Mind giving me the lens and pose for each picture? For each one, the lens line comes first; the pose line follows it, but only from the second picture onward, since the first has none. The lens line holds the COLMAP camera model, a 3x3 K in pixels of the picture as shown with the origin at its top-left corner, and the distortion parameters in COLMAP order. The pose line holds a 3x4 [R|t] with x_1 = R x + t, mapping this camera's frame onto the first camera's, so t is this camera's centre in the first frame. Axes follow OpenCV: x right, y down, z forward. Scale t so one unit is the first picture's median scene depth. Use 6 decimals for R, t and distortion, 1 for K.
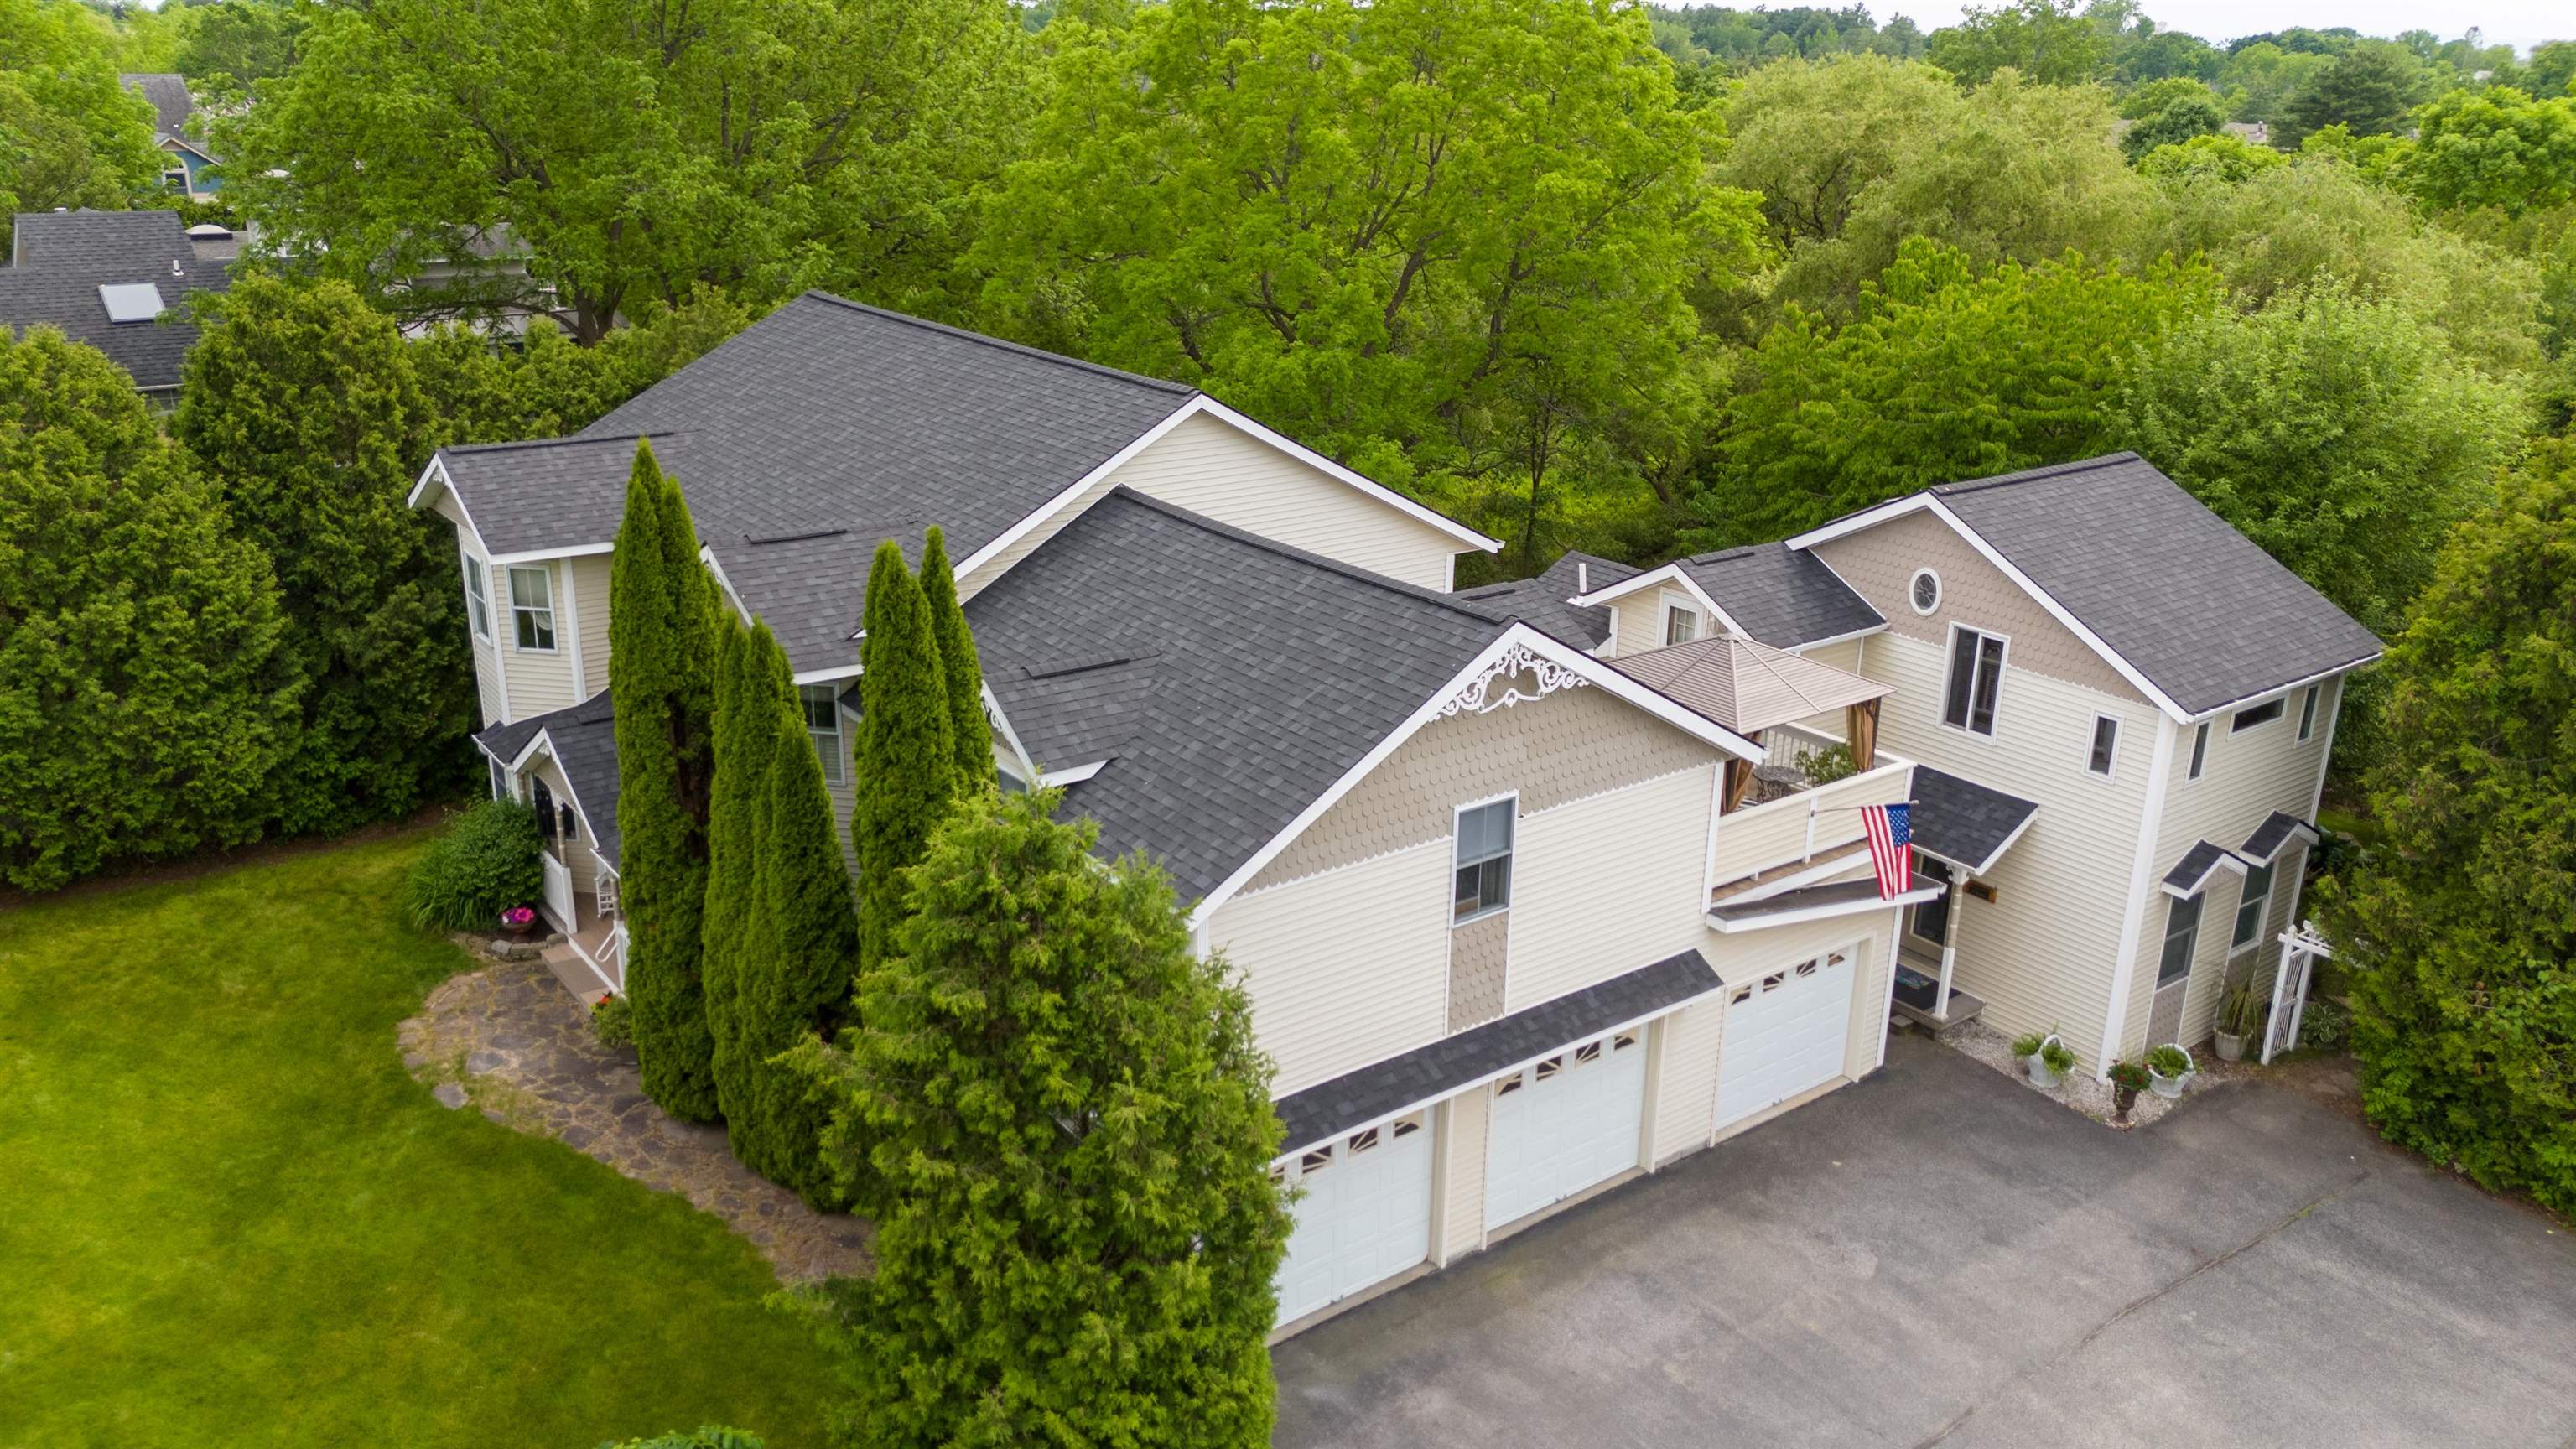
lens RADIAL K [[1894.4, 0, 1280.4], [0, 1894.4, 738.7], [0, 0, 1]] dist [0.063058, -0.075549]
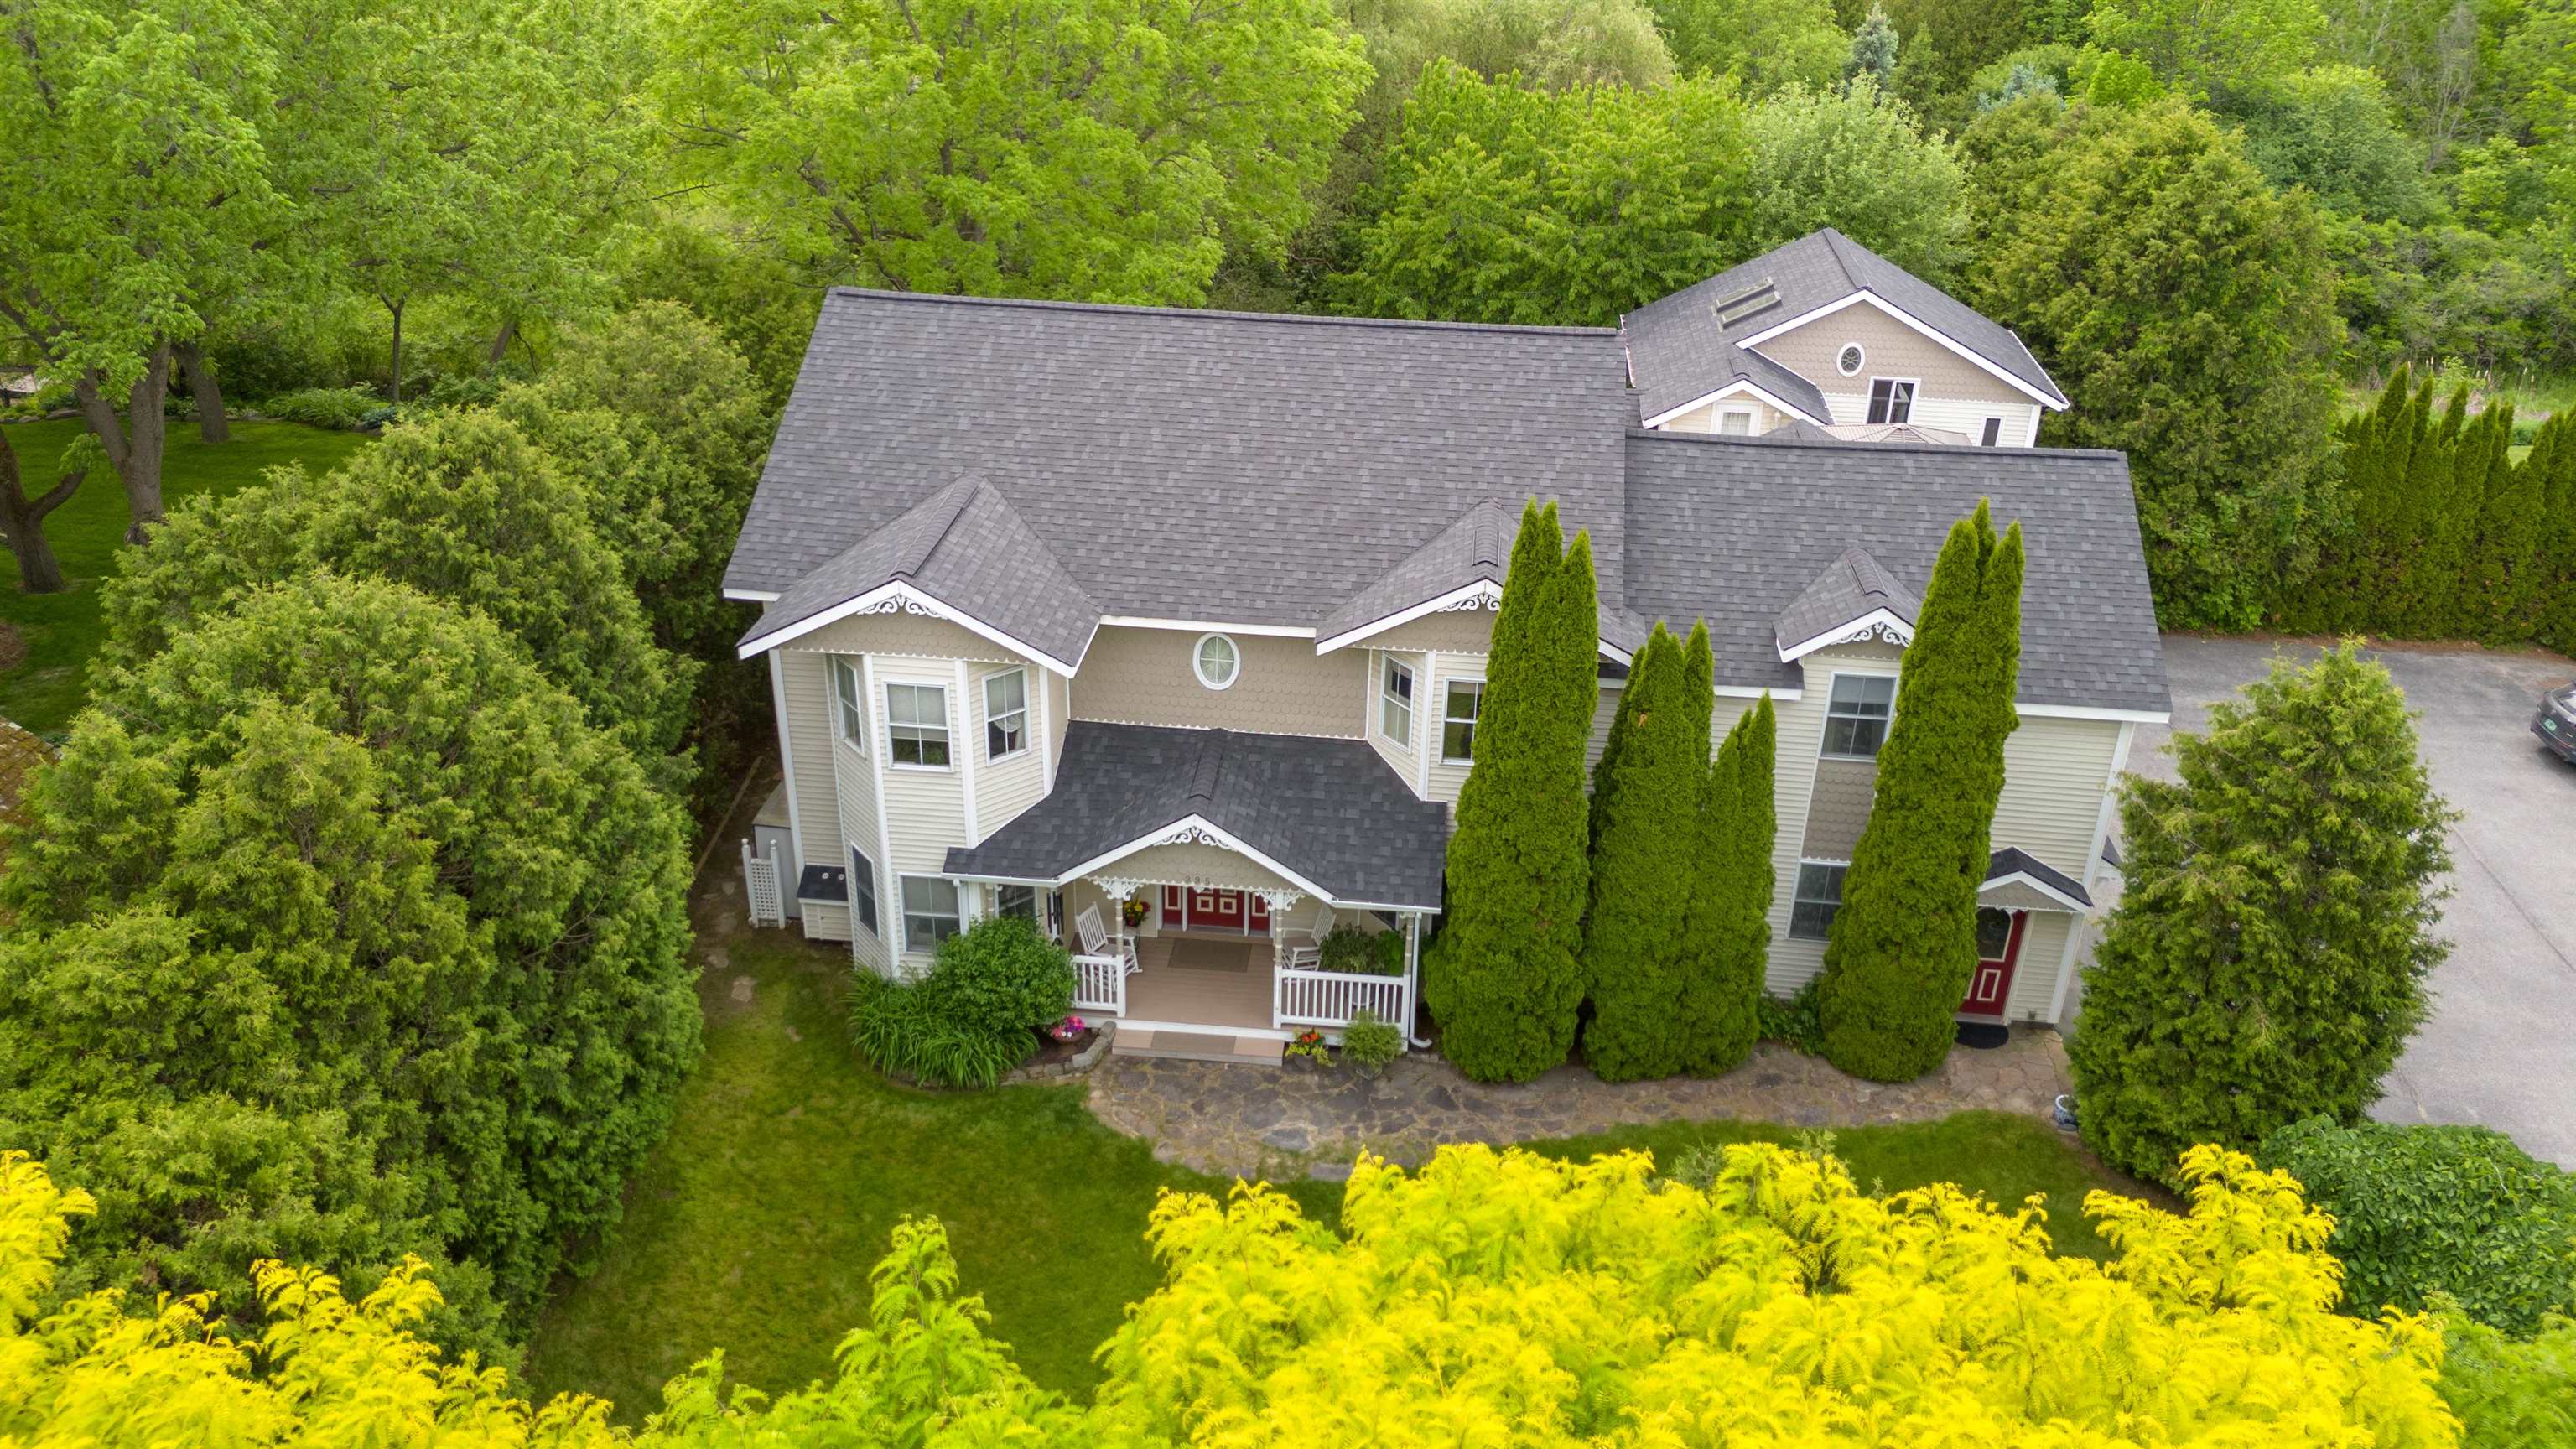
lens RADIAL K [[1894.4, 0, 1277.5], [0, 1894.4, 733.2], [0, 0, 1]] dist [0.063058, -0.075549]
pose [[0.681512, -0.347274, 0.644160, -0.952537], [0.237486, 0.937545, 0.254184, -0.277395], [-0.692201, -0.020251, 0.721421, 0.272458]]
